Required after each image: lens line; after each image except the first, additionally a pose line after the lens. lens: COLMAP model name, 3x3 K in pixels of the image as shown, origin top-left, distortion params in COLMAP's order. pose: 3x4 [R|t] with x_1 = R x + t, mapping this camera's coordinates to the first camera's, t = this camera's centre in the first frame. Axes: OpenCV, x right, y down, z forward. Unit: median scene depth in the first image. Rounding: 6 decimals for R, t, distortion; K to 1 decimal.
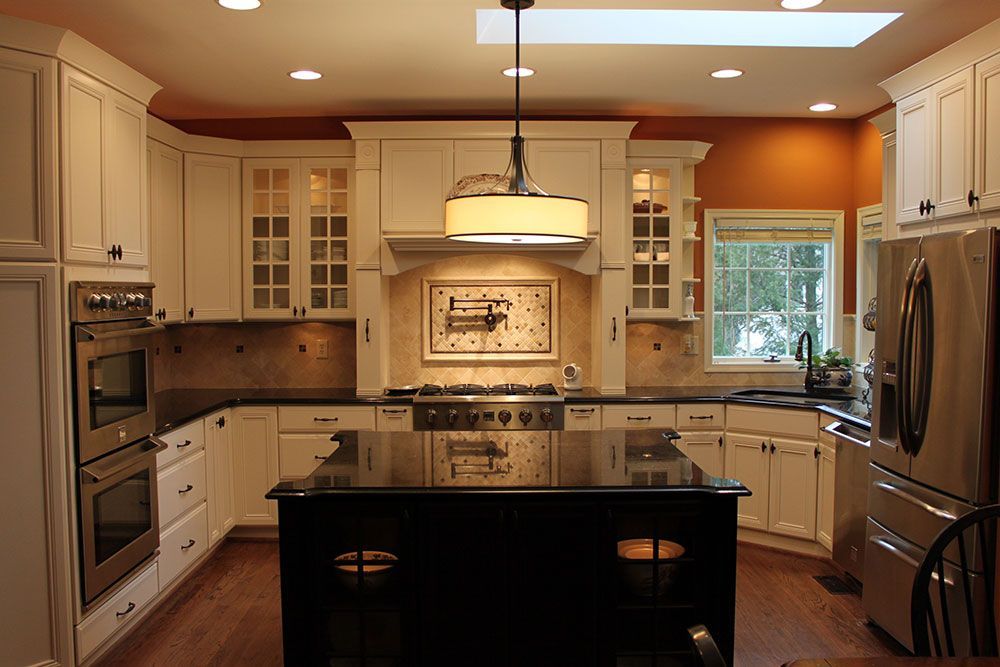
lens RADIAL K [[907.4, 0, 500.0], [0, 907.4, 333.5], [0, 0, 1]] dist [-0.007821, 0.002403]
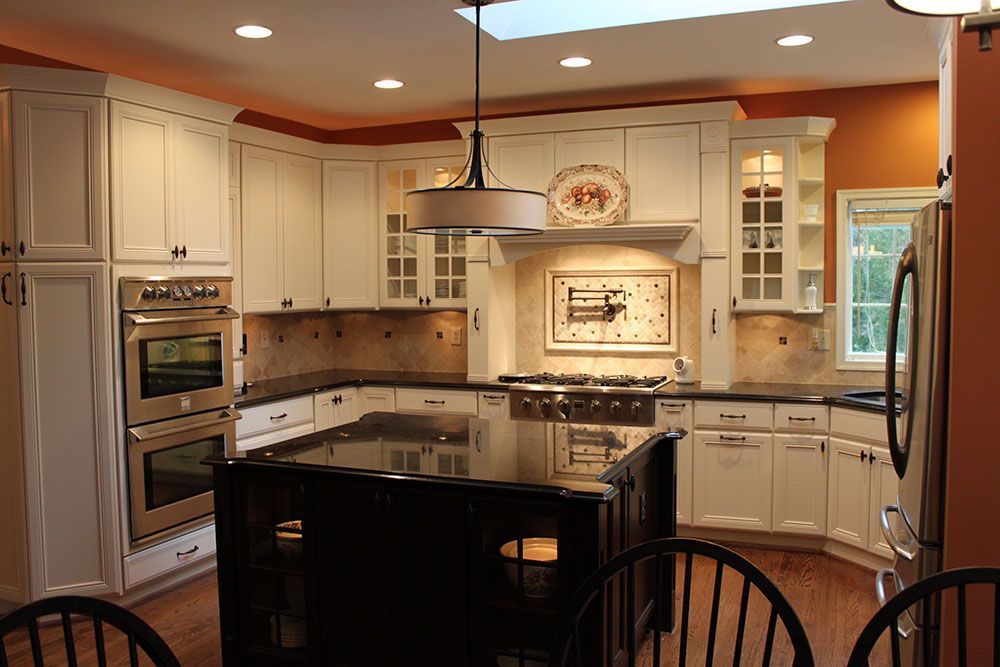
lens RADIAL K [[904.5, 0, 500.0], [0, 904.5, 333.5], [0, 0, 1]] dist [-0.015528, -0.000681]
pose [[0.924663, 0.018728, -0.380326, 0.265480], [-0.013236, 0.999767, 0.017052, -0.004987], [0.380556, -0.010733, 0.924695, 0.037570]]
